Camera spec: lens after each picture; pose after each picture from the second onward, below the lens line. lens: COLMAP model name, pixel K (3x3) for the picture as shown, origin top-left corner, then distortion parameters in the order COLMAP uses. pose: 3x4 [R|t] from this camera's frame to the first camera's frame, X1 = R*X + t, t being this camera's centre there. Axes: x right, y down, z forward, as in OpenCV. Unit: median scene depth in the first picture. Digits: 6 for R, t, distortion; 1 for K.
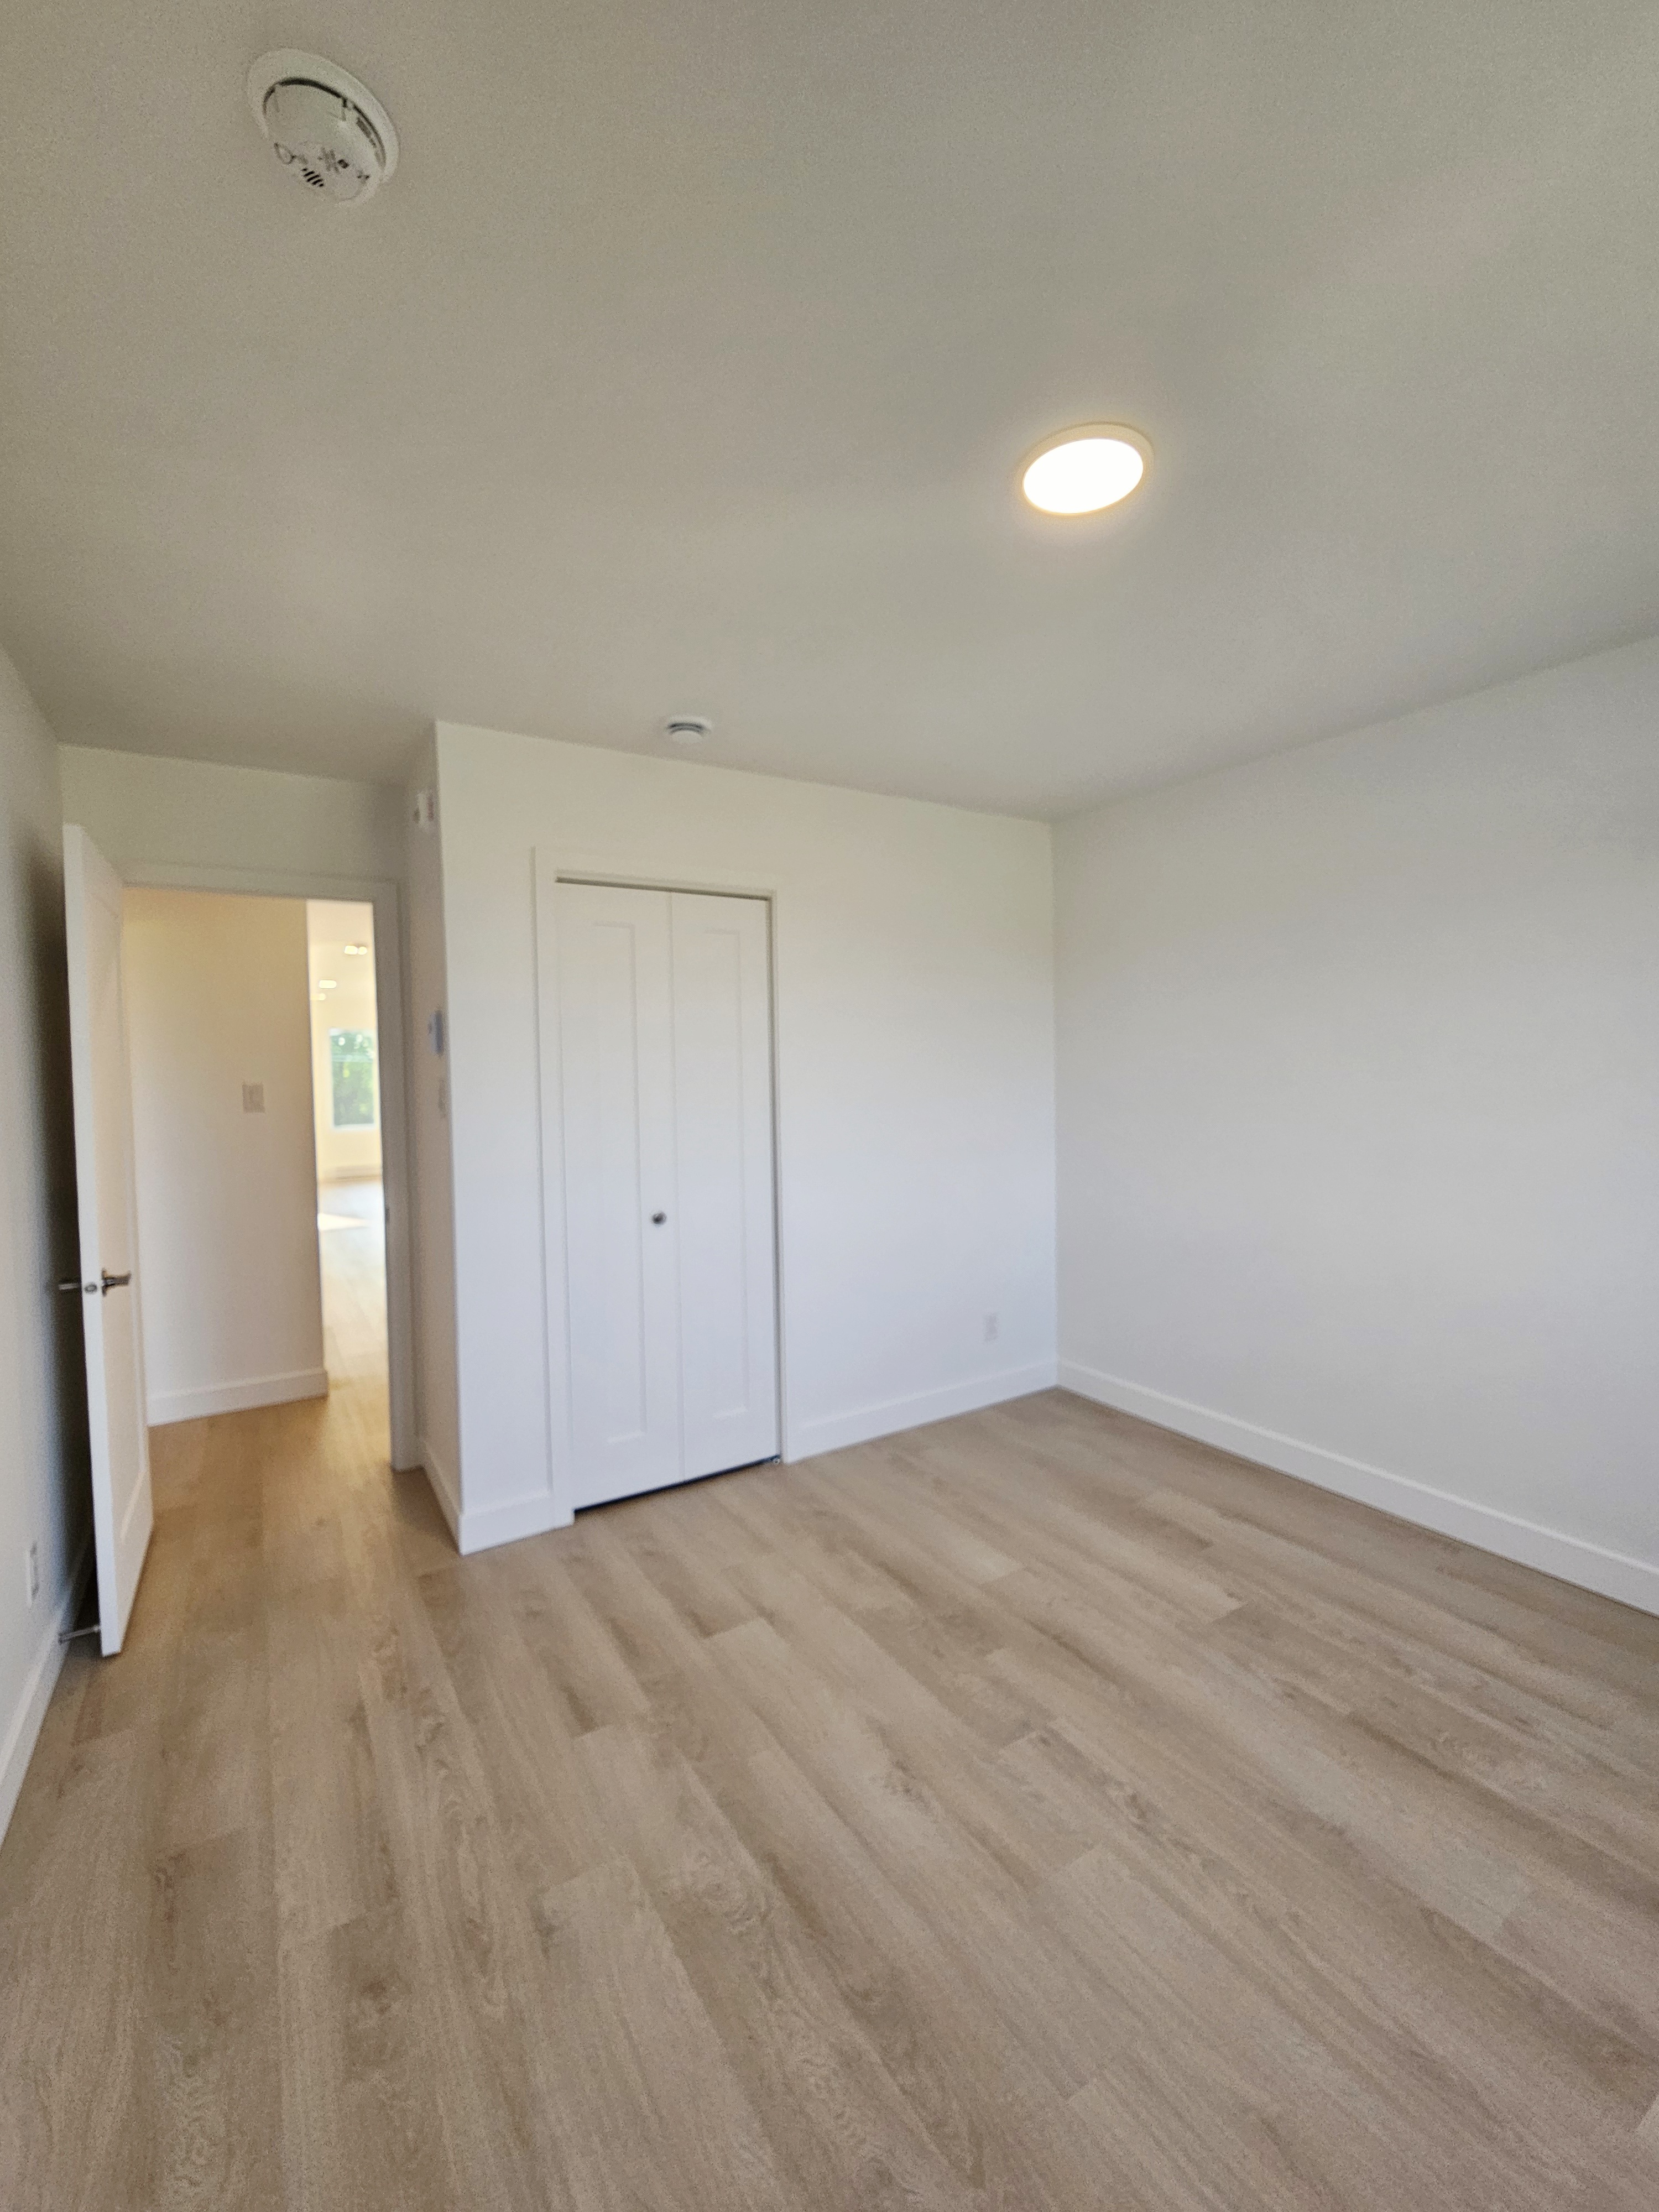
lens RADIAL K [[900.1, 0, 813.1], [0, 900.1, 1097.9], [0, 0, 1]] dist [-0.002219, 0.000011]
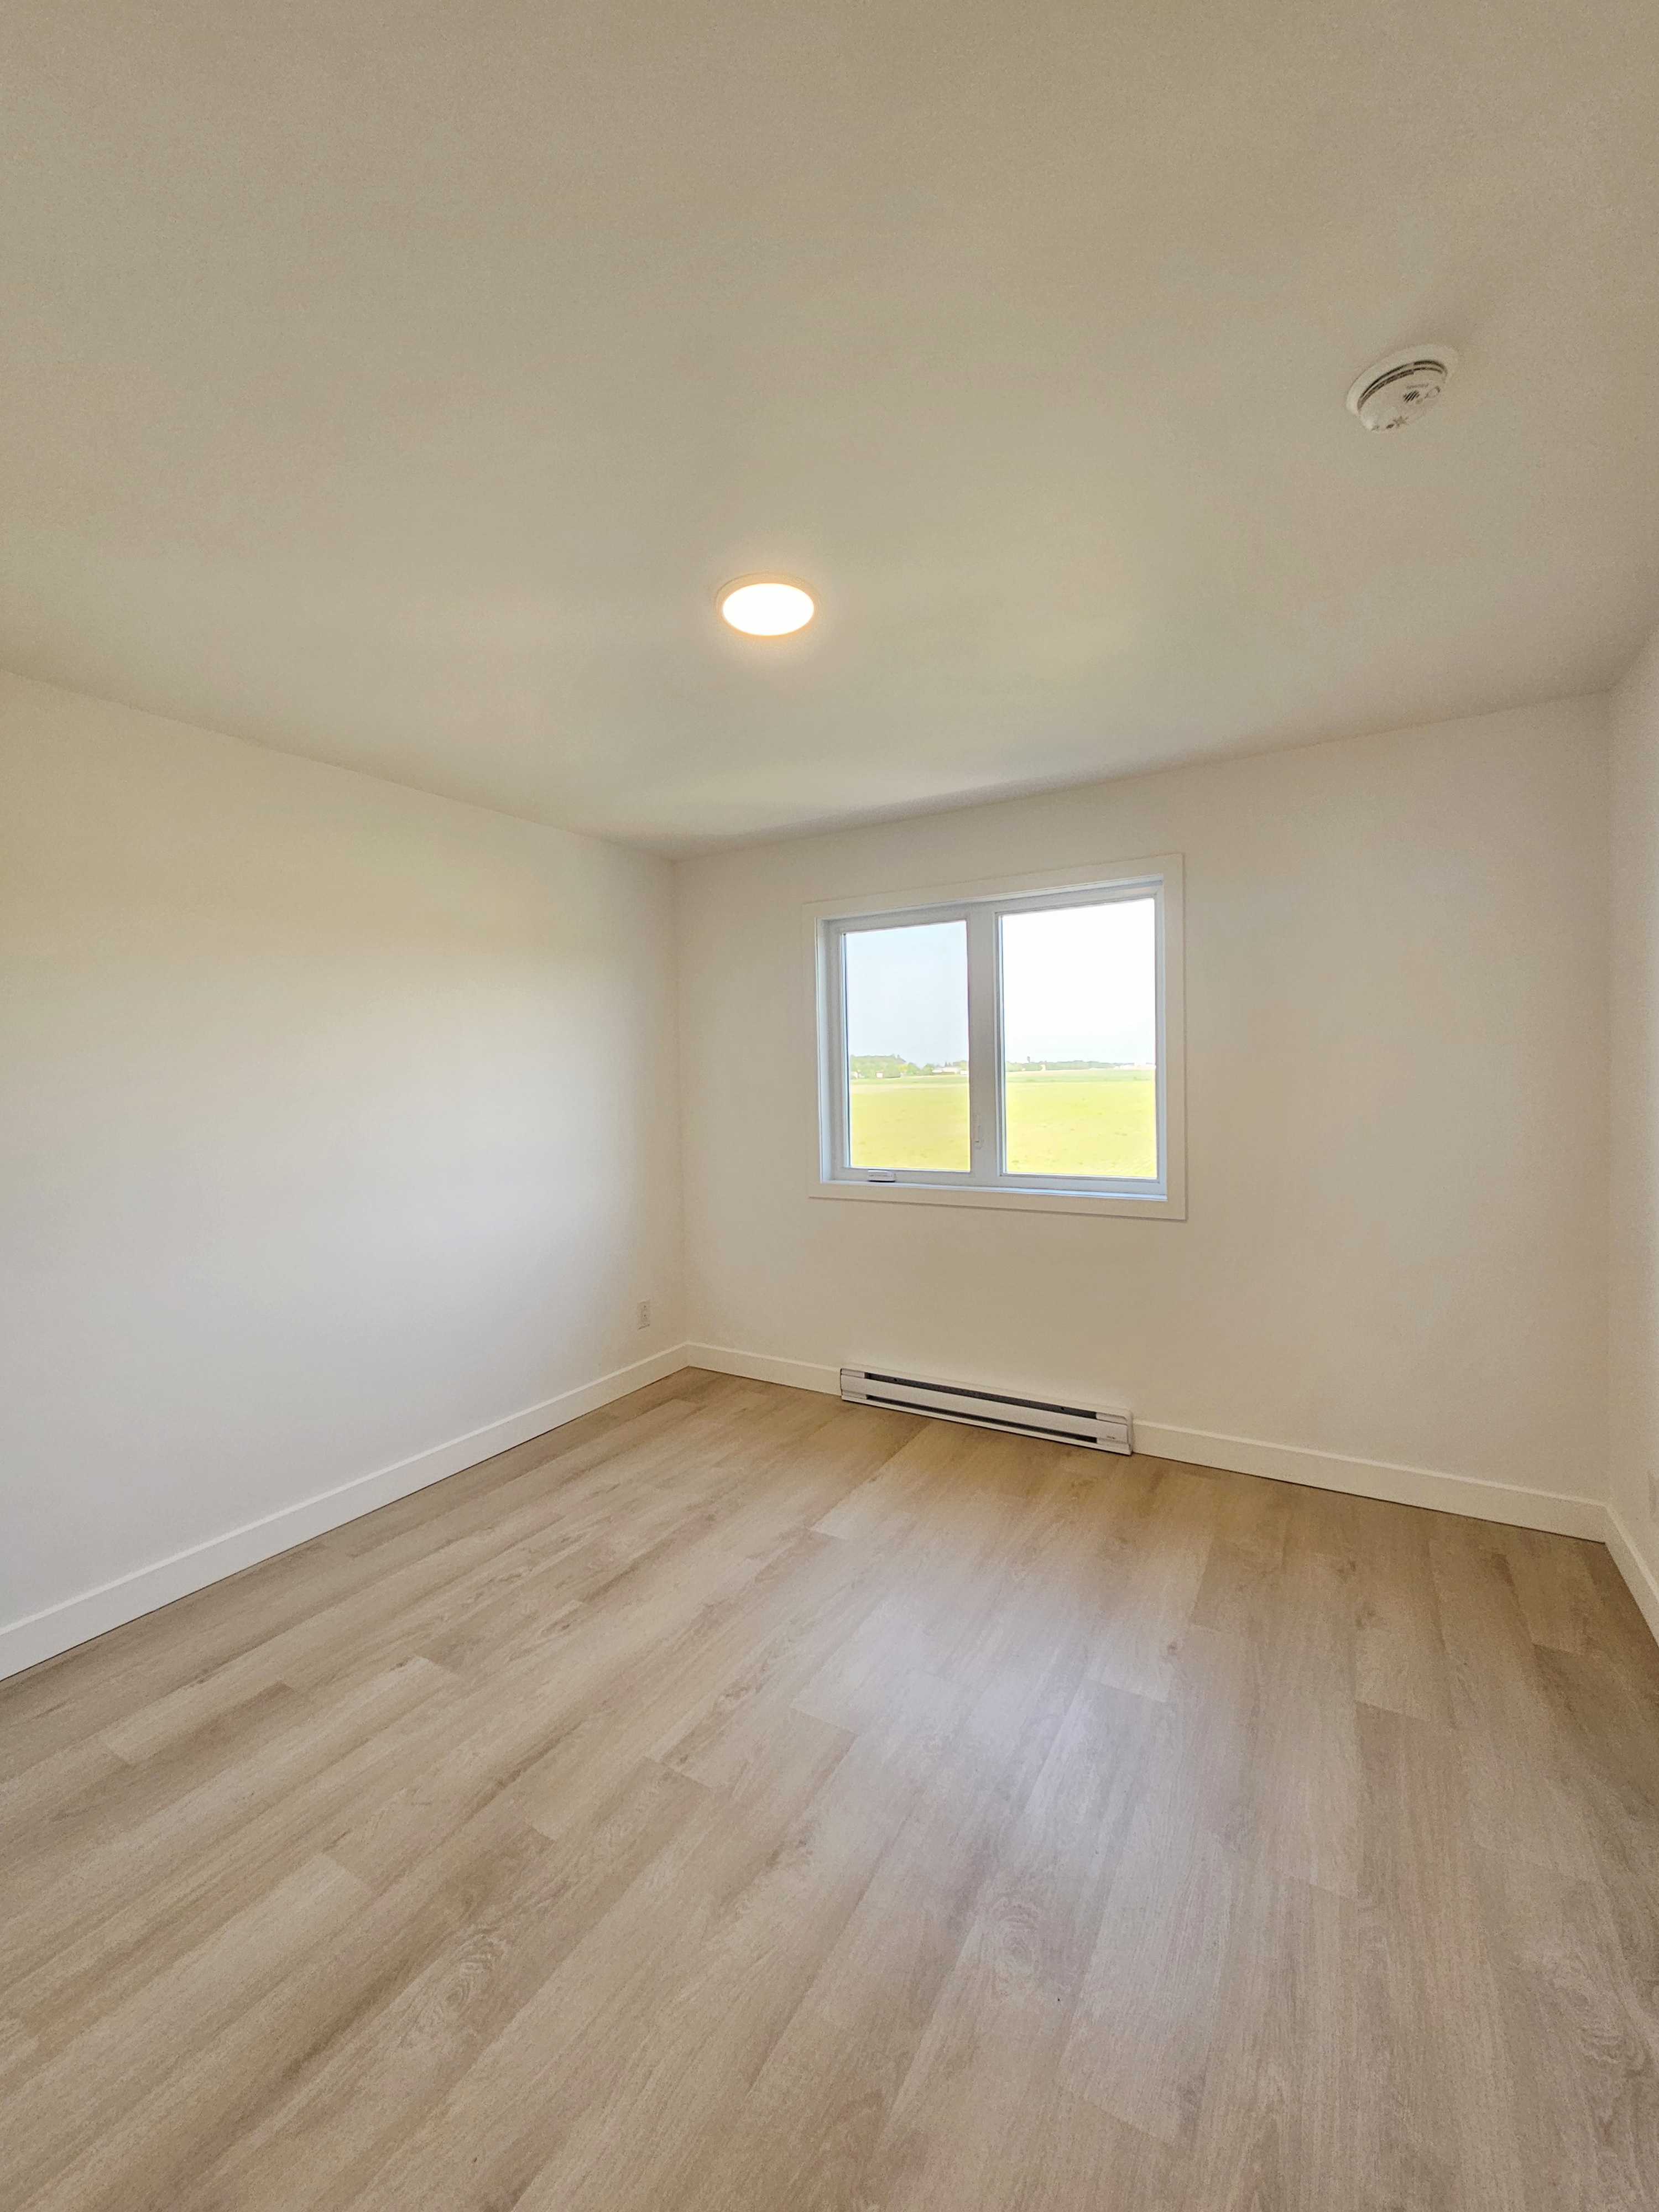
lens RADIAL K [[900.1, 0, 815.4], [0, 900.1, 1100.2], [0, 0, 1]] dist [-0.002219, 0.000011]
pose [[-0.455234, 0.002290, 0.890369, -0.623190], [0.061504, 0.997689, 0.028880, -0.023508], [-0.888245, 0.067908, -0.454323, 1.150372]]
